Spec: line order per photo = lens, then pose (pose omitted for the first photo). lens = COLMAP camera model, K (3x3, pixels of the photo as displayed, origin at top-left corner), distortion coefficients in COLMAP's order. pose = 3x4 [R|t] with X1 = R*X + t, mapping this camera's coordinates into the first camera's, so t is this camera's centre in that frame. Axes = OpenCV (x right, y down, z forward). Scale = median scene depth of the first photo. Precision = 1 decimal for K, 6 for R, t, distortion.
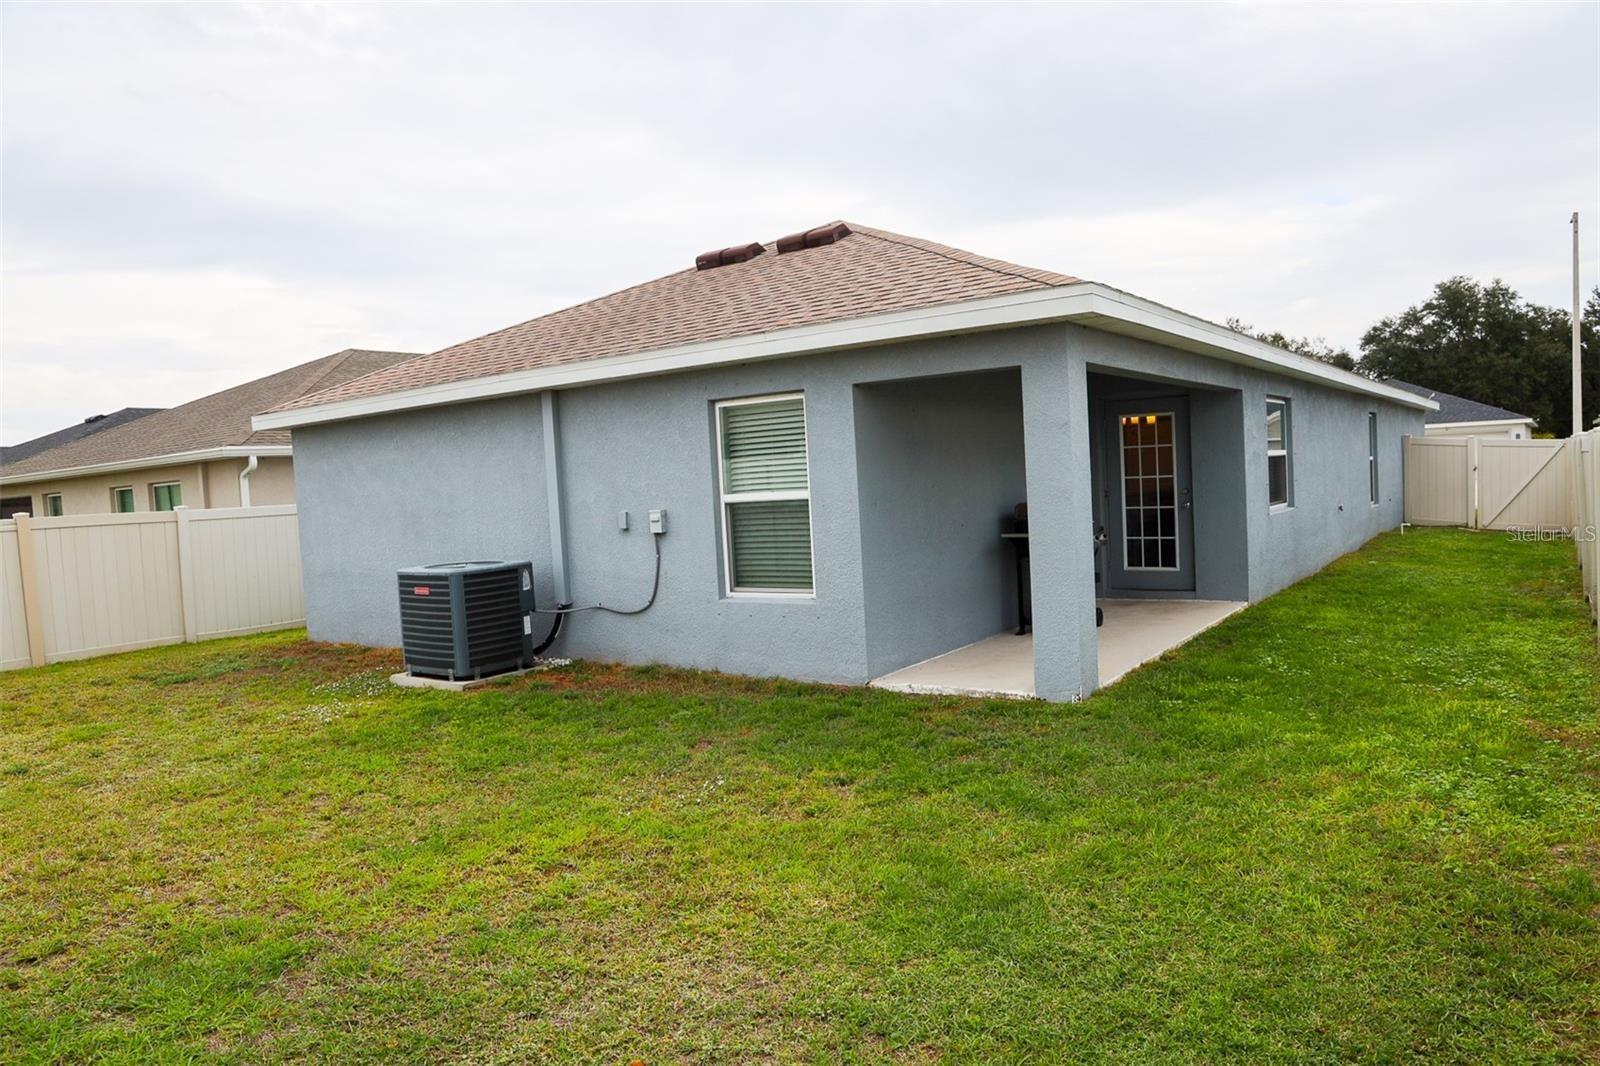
lens RADIAL K [[1080.9, 0, 800.0], [0, 1080.9, 533.0], [0, 0, 1]] dist [-0.067650, 0.000320]
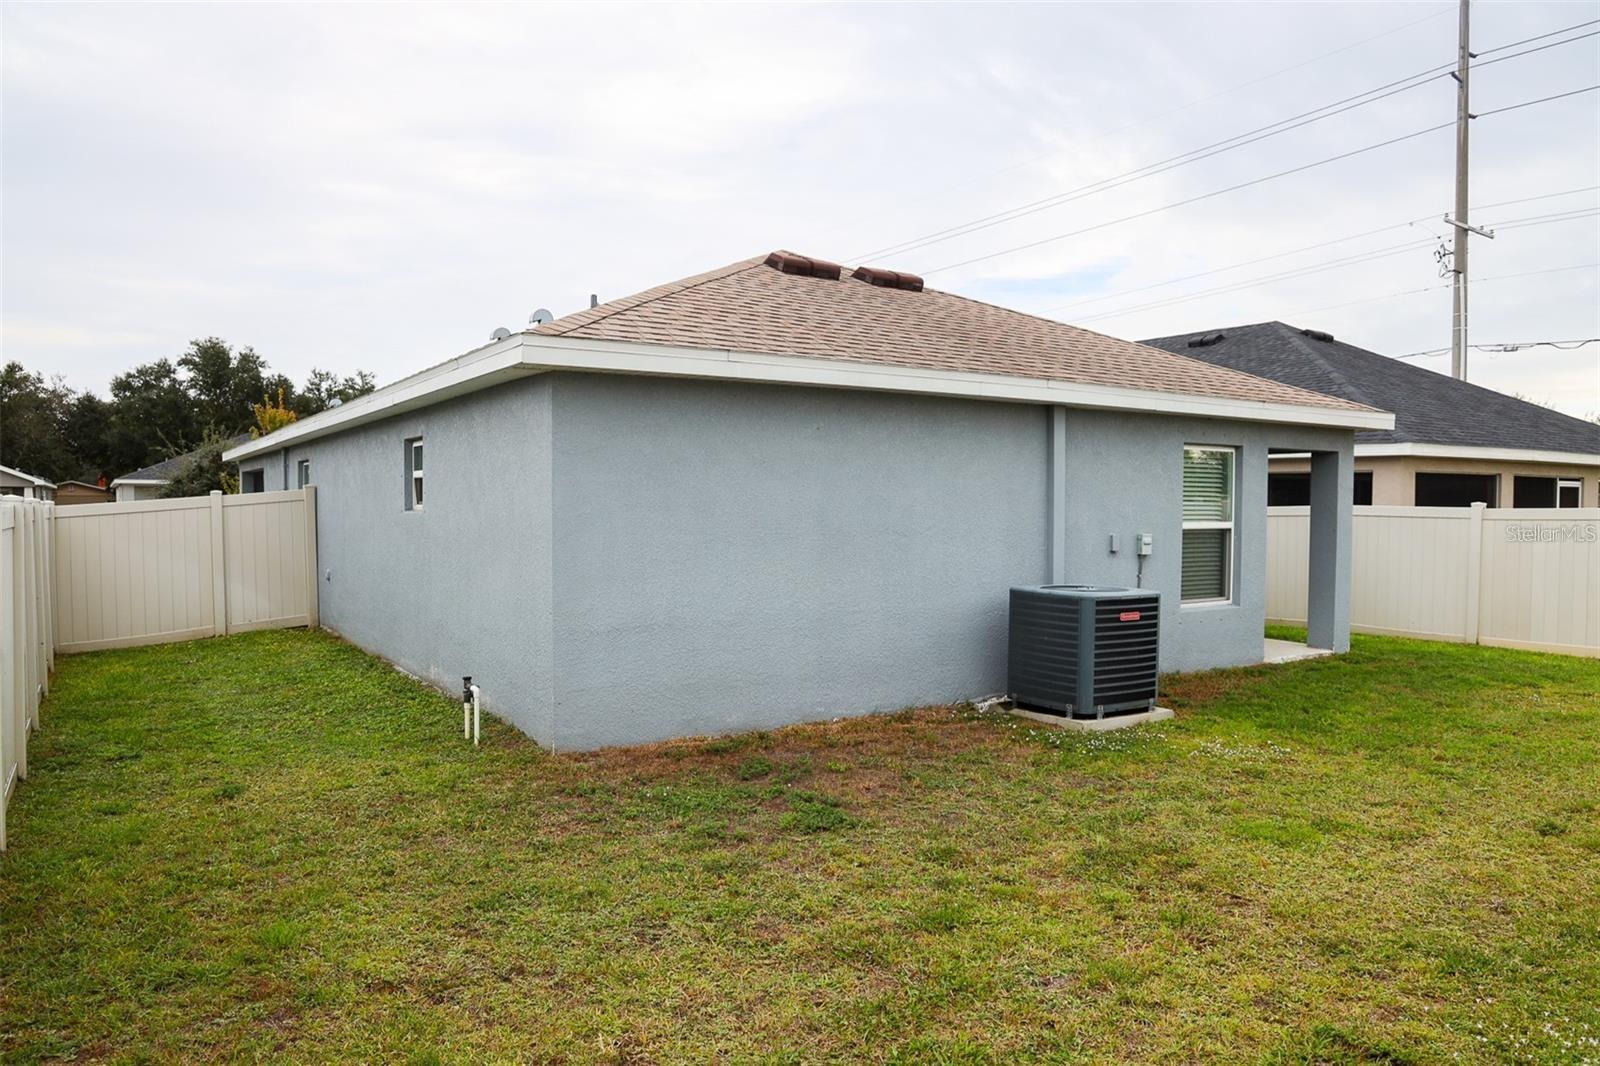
lens RADIAL K [[1080.9, 0, 800.0], [0, 1080.9, 533.0], [0, 0, 1]] dist [-0.067650, 0.000320]
pose [[0.367297, 0.031772, 0.929561, -0.953320], [0.018459, 0.998971, -0.041438, 0.012561], [-0.929921, 0.032379, 0.366332, 0.688296]]
